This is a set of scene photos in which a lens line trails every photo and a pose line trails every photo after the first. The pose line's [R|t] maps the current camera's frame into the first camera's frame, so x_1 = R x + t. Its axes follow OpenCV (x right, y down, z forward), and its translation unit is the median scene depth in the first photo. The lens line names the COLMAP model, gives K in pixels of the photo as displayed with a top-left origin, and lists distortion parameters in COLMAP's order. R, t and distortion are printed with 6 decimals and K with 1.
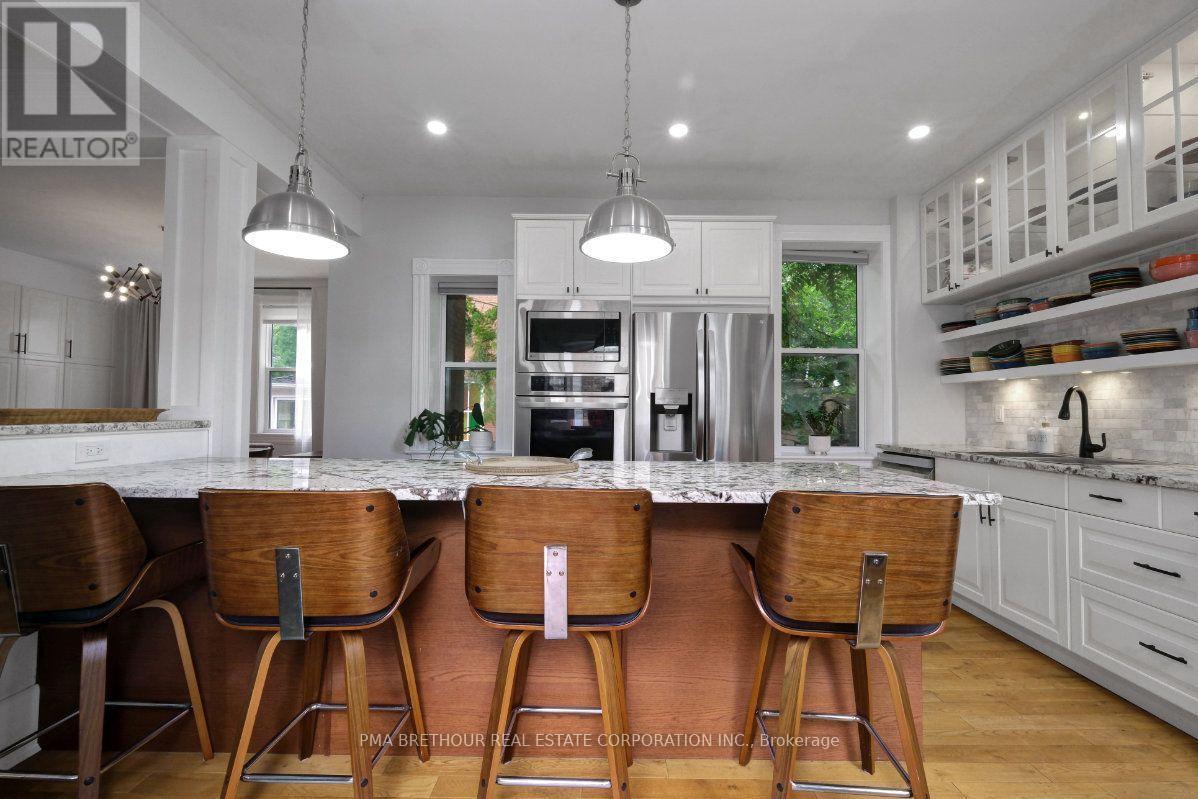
lens RADIAL K [[530.3, 0, 596.6], [0, 530.3, 394.0], [0, 0, 1]] dist [0.003002, 0.000307]
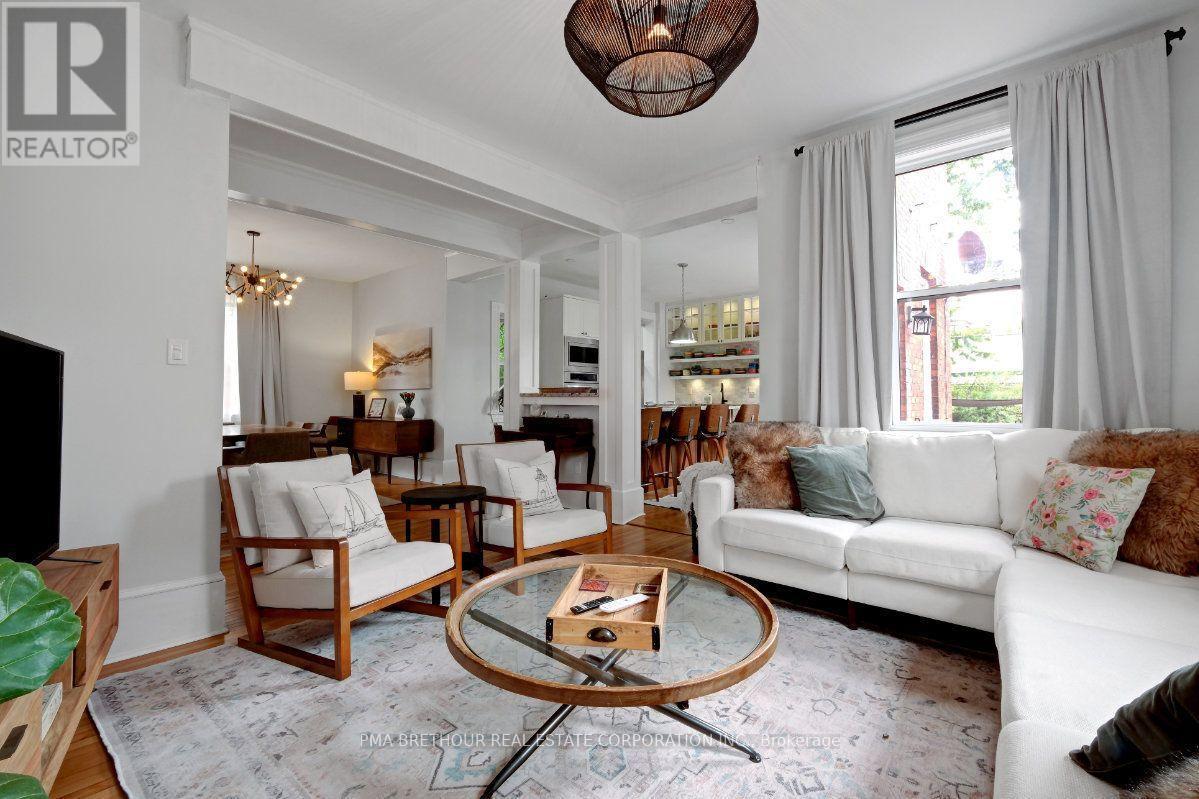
lens RADIAL K [[530.7, 0, 610.9], [0, 530.7, 390.5], [0, 0, 1]] dist [0.003002, 0.000307]
pose [[0.658001, -0.002824, 0.753012, -1.847949], [-0.019551, 0.999592, 0.020833, -0.017422], [-0.752763, -0.028430, 0.657677, -0.590102]]
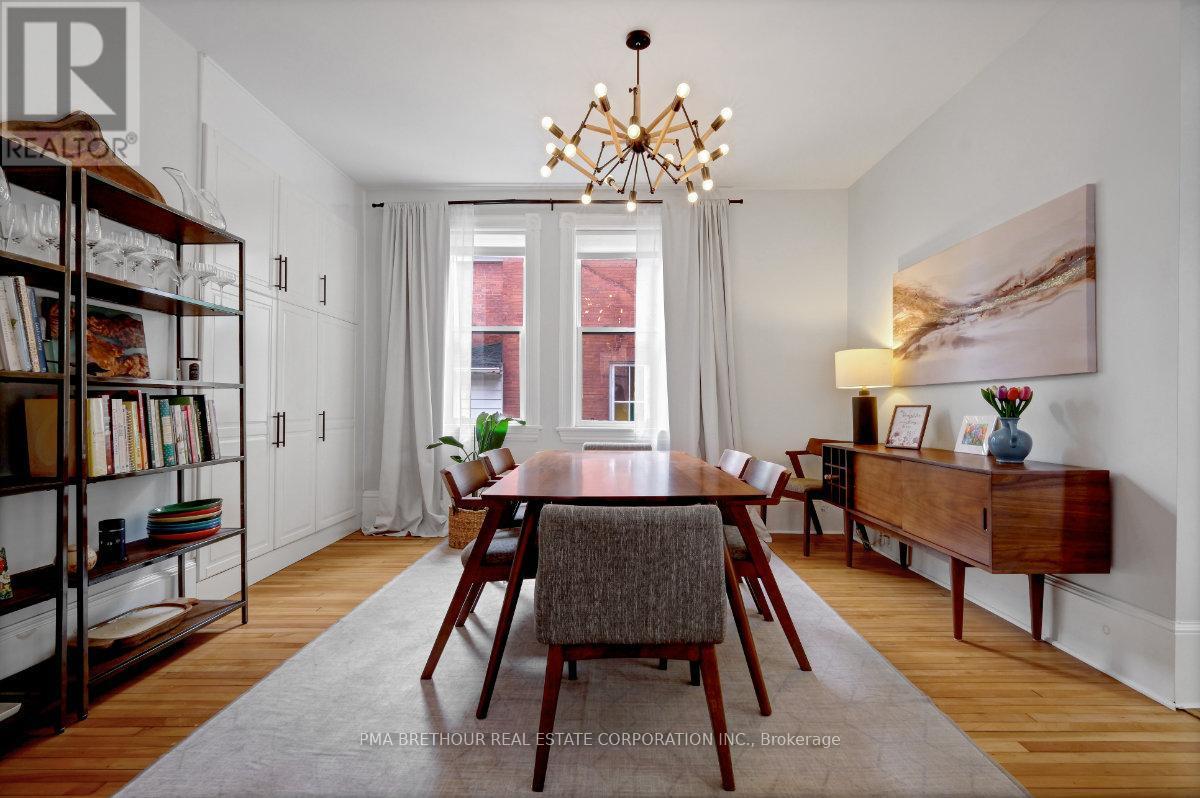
lens RADIAL K [[548.7, 0, 602.9], [0, 548.7, 403.3], [0, 0, 1]] dist [-0.001394, -0.000512]
pose [[0.999823, -0.012673, -0.013918, -1.332655], [0.013082, 0.999474, 0.029685, 0.044471], [0.013534, -0.029862, 0.999462, 0.669333]]
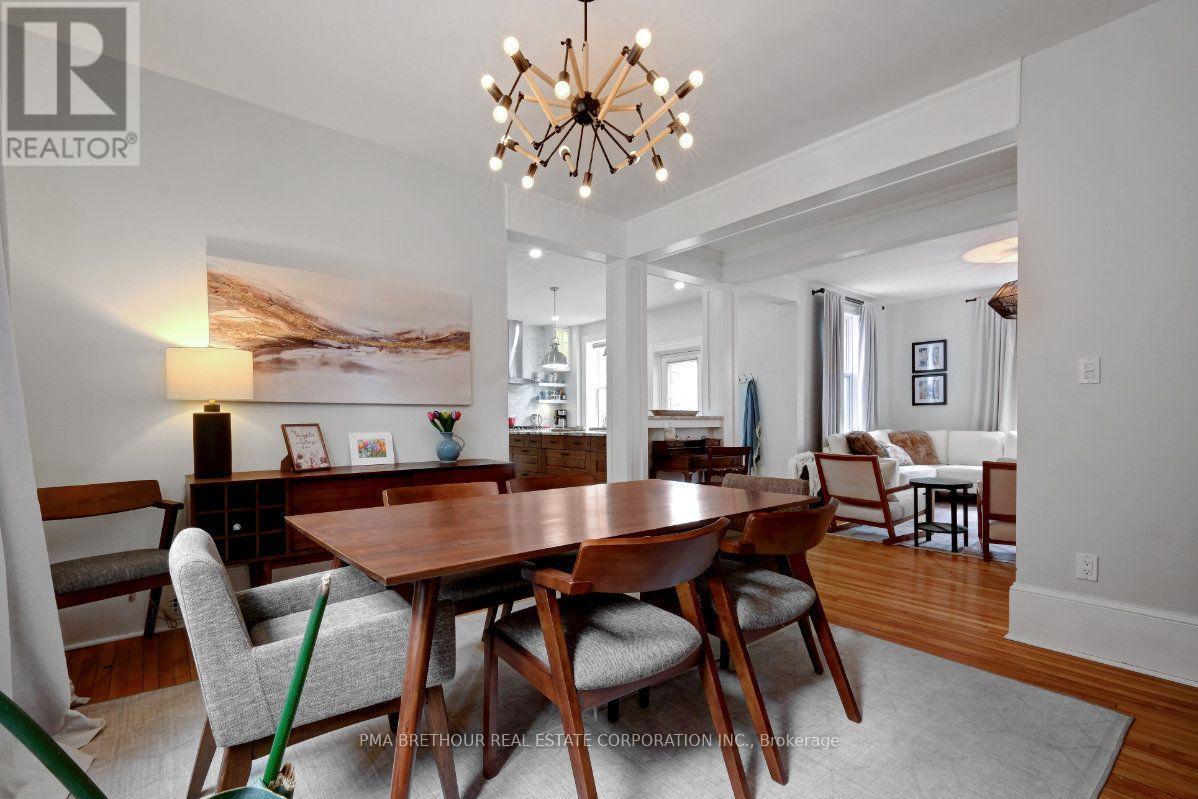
lens RADIAL K [[530.3, 0, 593.4], [0, 530.3, 422.5], [0, 0, 1]] dist [0.003002, 0.000307]
pose [[-0.634453, -0.012061, 0.772867, -1.829741], [-0.032633, 0.999405, -0.011192, 0.078768], [-0.772272, -0.032322, -0.634469, 1.966452]]
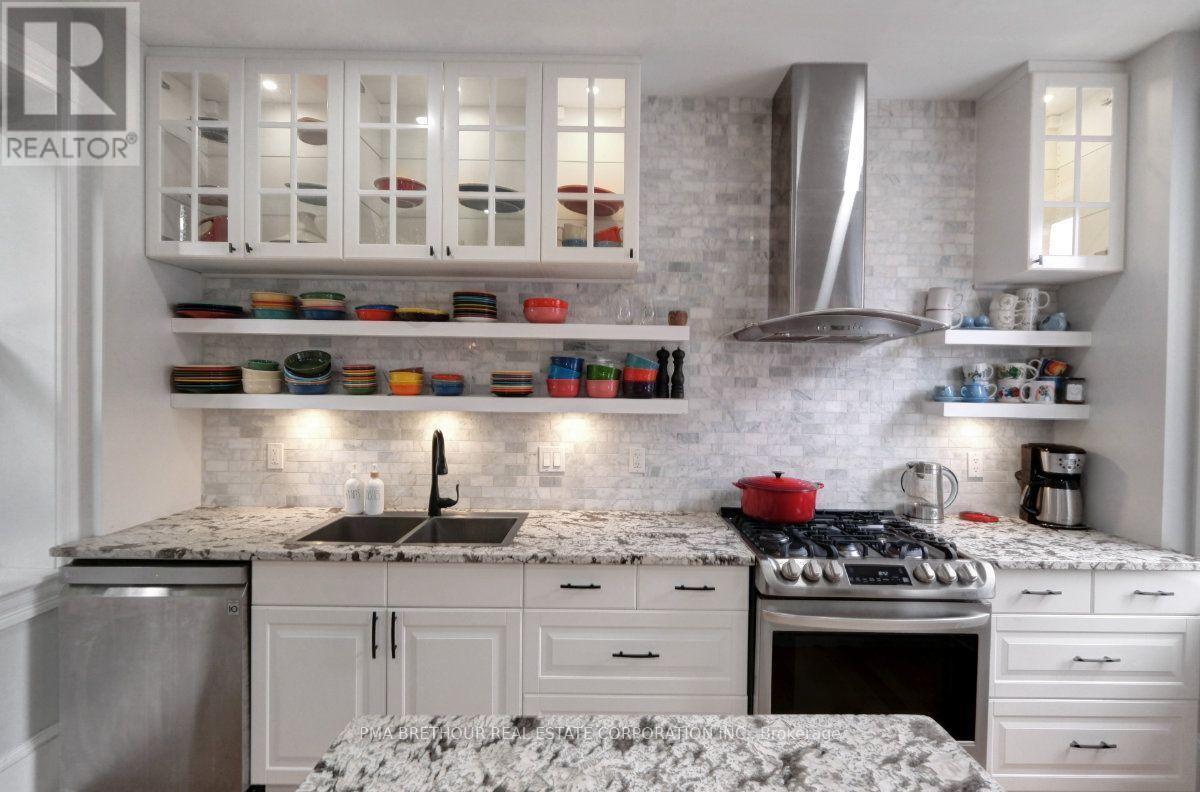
lens RADIAL K [[546.6, 0, 610.4], [0, 546.6, 397.3], [0, 0, 1]] dist [-0.003371, -0.000914]
pose [[-0.016779, -0.024704, 0.999554, 0.077367], [-0.050756, 0.998427, 0.023824, -0.085663], [-0.998570, -0.050334, -0.018007, 0.688693]]
